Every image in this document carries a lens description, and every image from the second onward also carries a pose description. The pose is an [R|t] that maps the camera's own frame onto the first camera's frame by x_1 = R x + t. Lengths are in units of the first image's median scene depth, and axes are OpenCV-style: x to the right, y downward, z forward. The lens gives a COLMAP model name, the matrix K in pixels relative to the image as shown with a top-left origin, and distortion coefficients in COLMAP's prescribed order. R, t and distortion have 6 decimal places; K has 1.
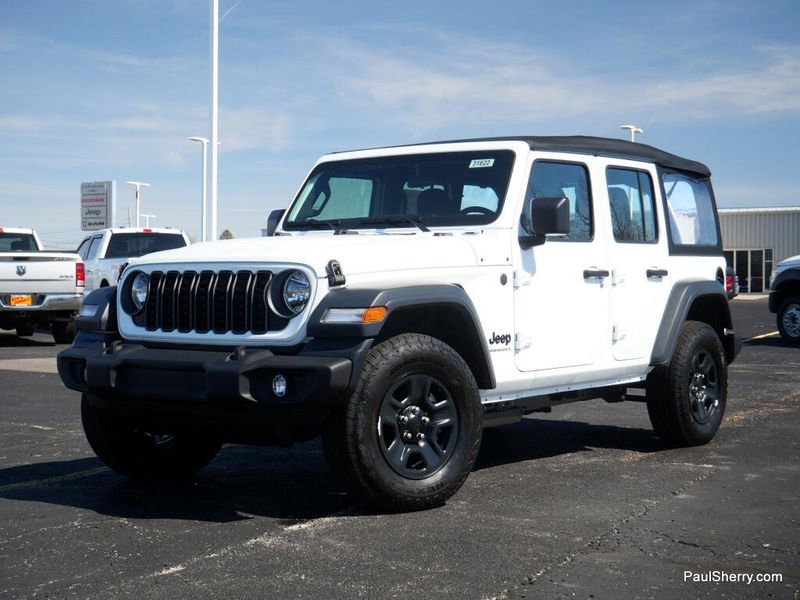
lens RADIAL K [[1359.2, 0, 400.0], [0, 1359.2, 300.0], [0, 0, 1]] dist [0.002909, -0.030174]
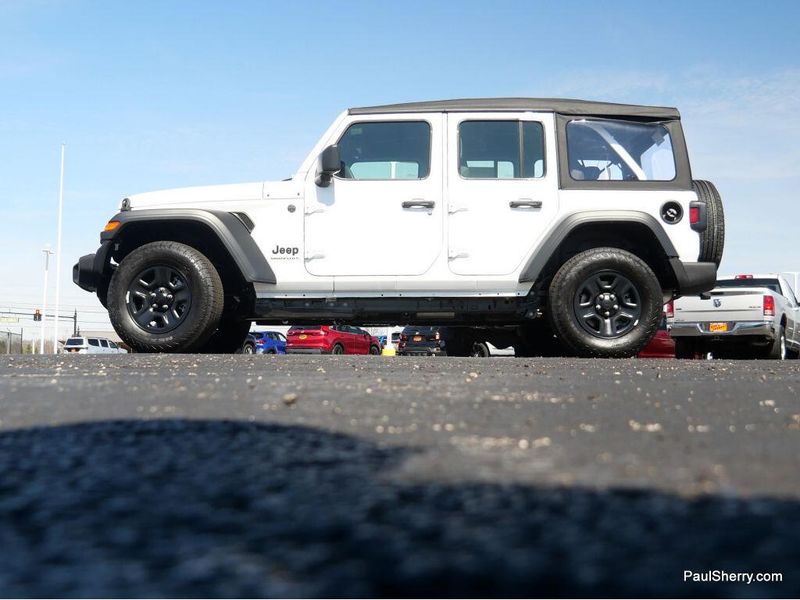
lens RADIAL K [[1159.7, 0, 400.0], [0, 1159.7, 300.0], [0, 0, 1]] dist [0.007541, 0.001056]
pose [[0.614938, -0.045356, -0.787270, 0.983184], [-0.017963, 0.997280, -0.071486, 0.147601], [0.788371, 0.058101, 0.612451, 0.331187]]
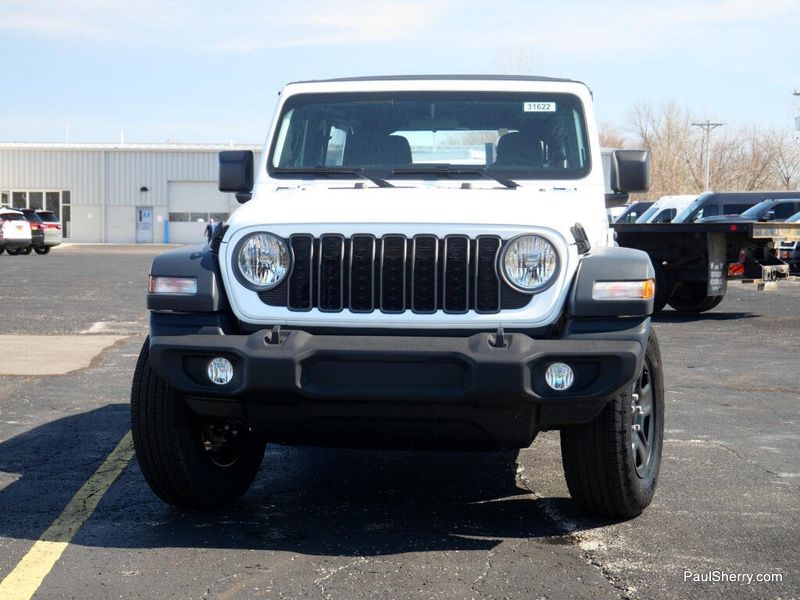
lens RADIAL K [[1534.4, 0, 400.0], [0, 1534.4, 300.0], [0, 0, 1]] dist [-0.028076, -0.075814]
pose [[0.850986, -0.019555, 0.524824, -0.518920], [0.000910, 0.999360, 0.035761, -0.012802], [-0.525187, -0.029954, 0.850459, 0.212295]]
